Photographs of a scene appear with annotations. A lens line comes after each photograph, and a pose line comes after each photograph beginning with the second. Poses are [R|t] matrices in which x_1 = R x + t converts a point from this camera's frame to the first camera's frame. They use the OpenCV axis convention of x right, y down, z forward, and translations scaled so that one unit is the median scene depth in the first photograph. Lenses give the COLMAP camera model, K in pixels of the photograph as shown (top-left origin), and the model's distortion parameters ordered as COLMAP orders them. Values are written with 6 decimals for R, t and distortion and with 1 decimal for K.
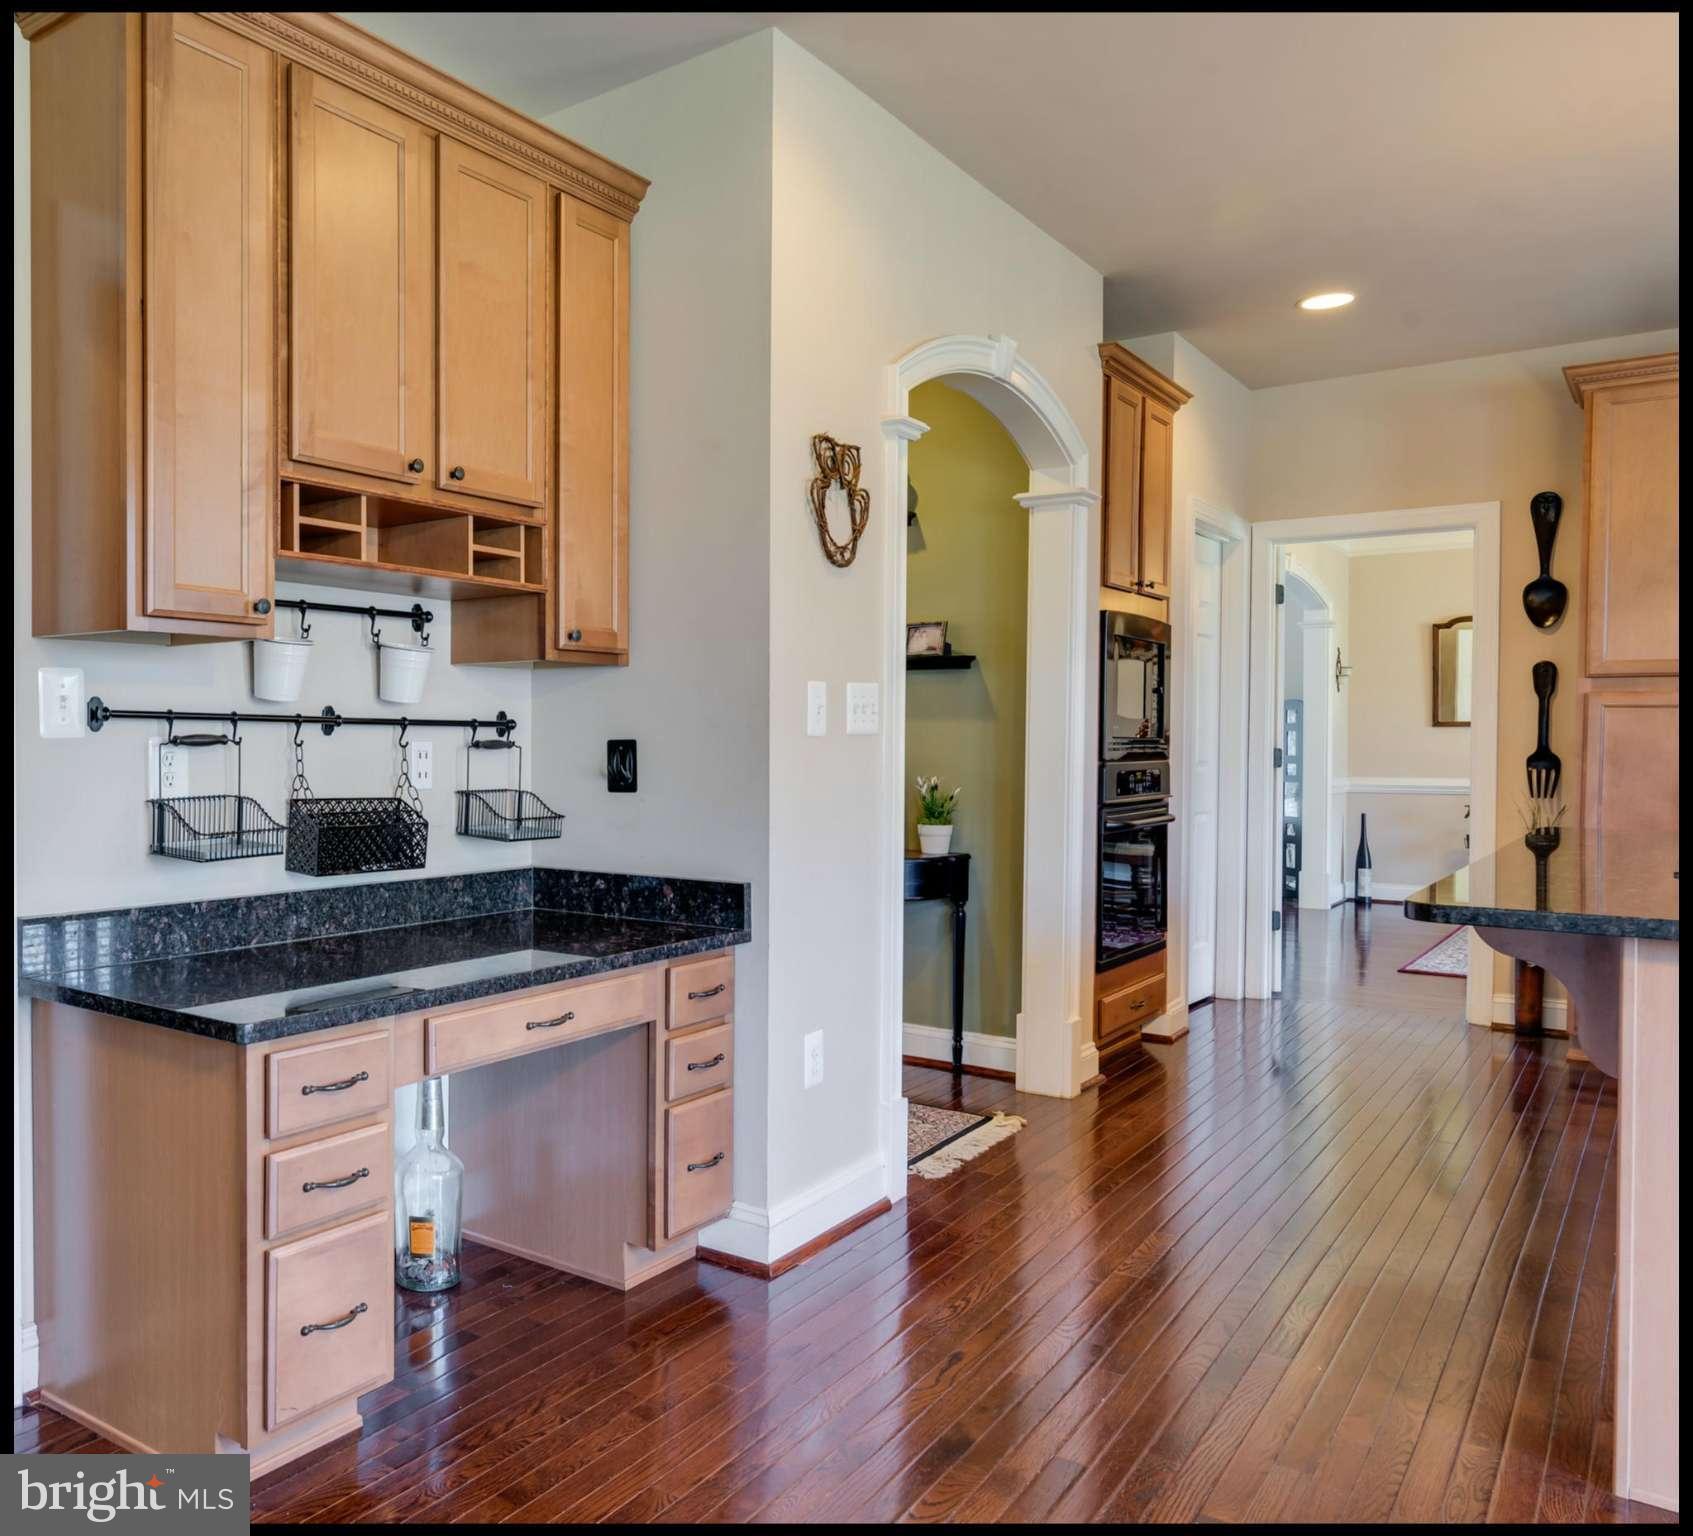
lens RADIAL K [[1395.5, 0, 544.9], [0, 1395.5, 761.4], [0, 0, 1]] dist [0.001549, 0.004285]
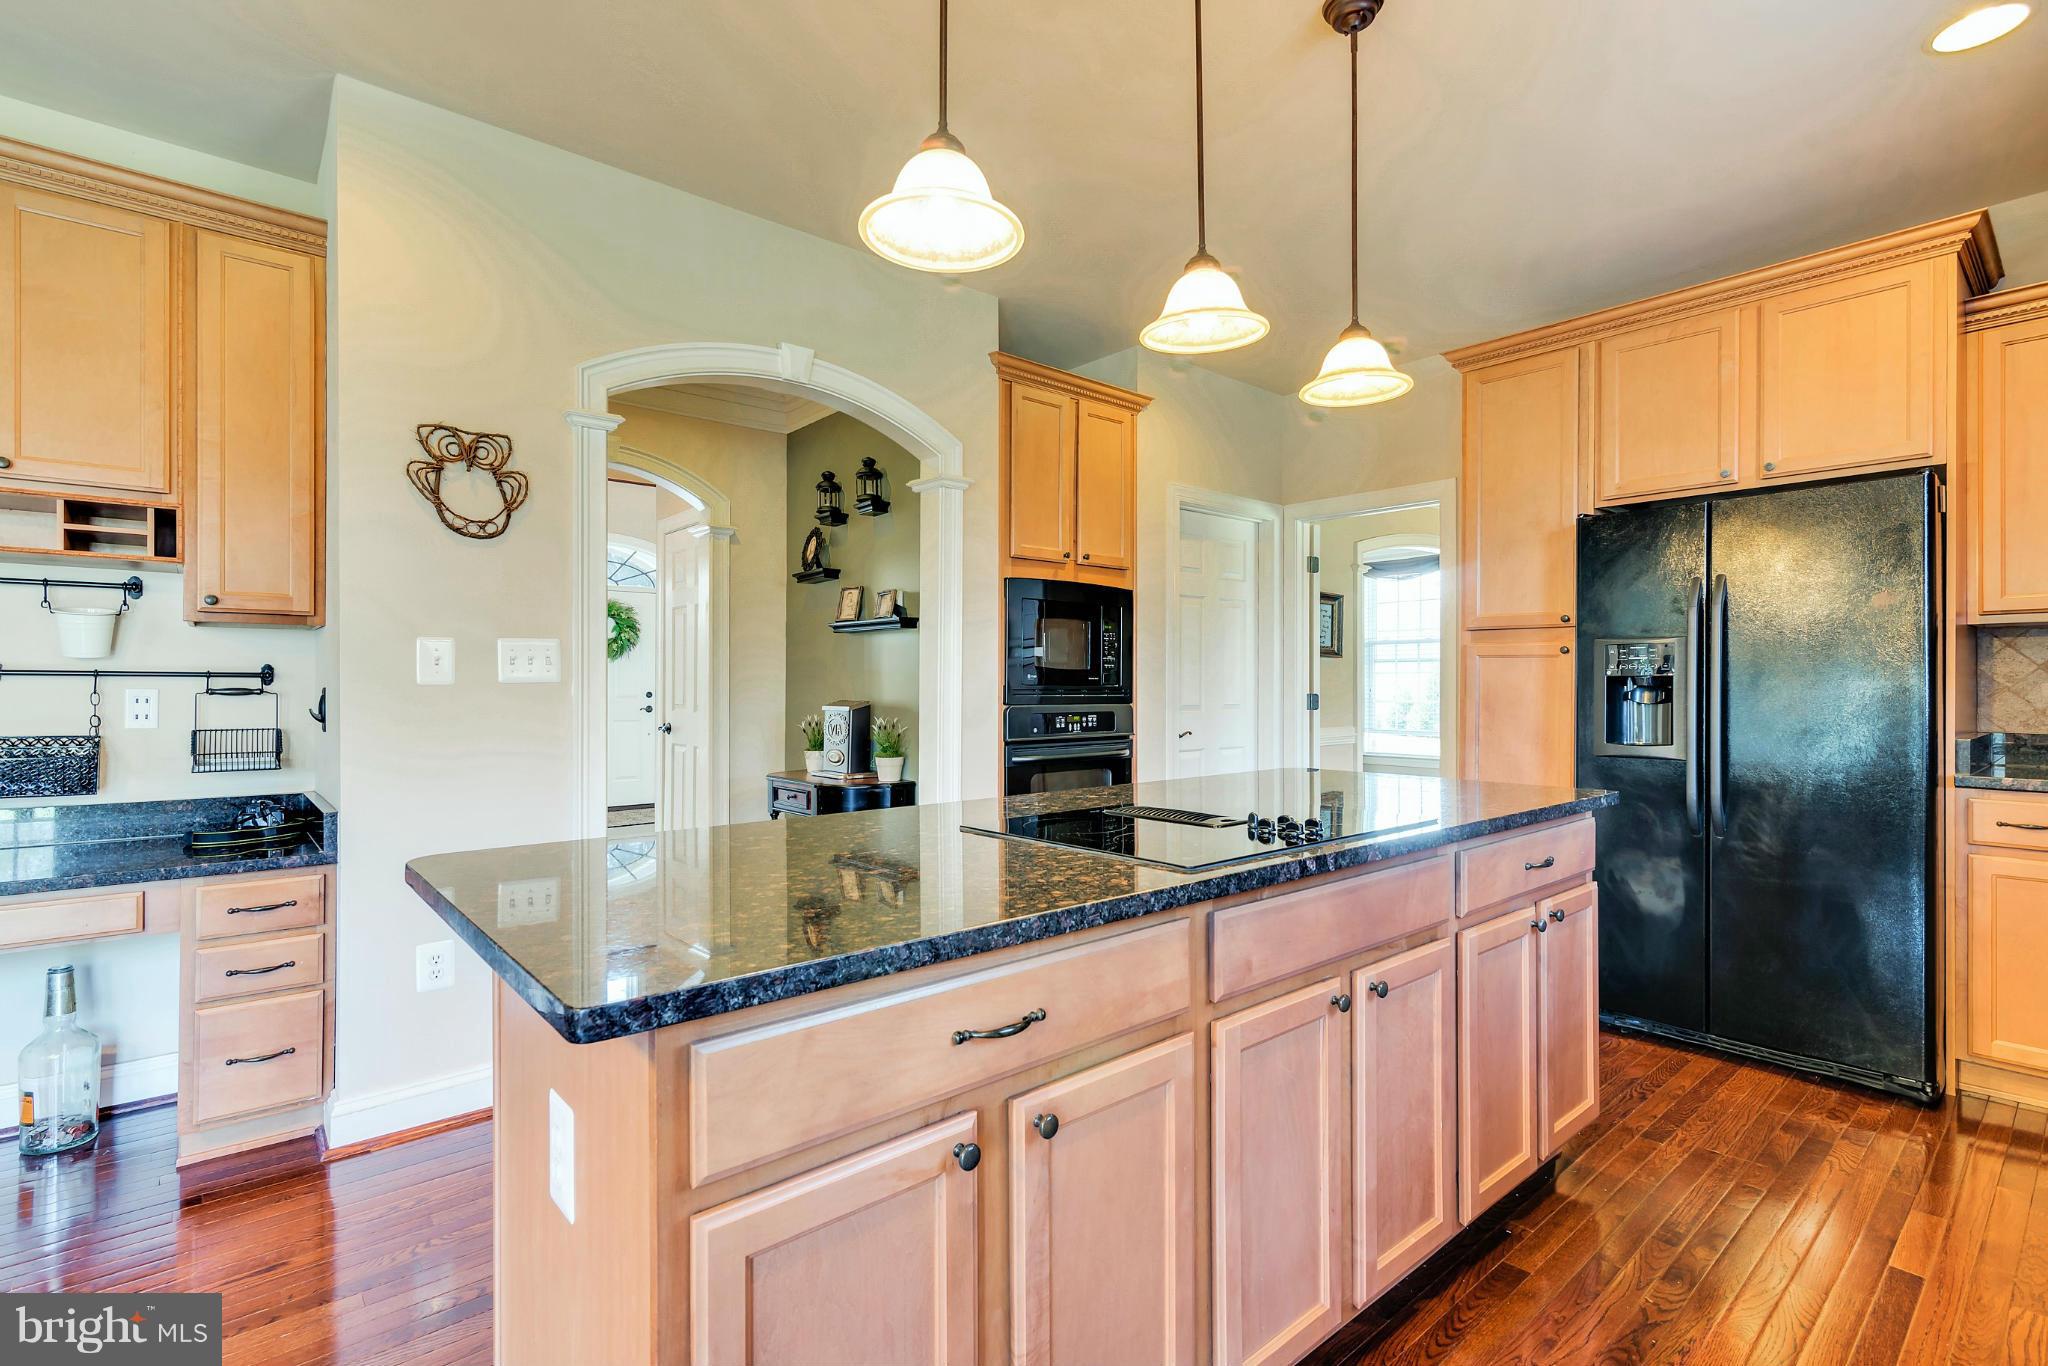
lens RADIAL K [[962.7, 0, 1024.0], [0, 962.7, 683.0], [0, 0, 1]] dist [-0.001586, -0.000316]
pose [[0.986945, -0.001305, -0.161053, 0.783732], [-0.001732, 0.999823, -0.018715, -0.005343], [0.161049, 0.018750, 0.986768, 0.288542]]
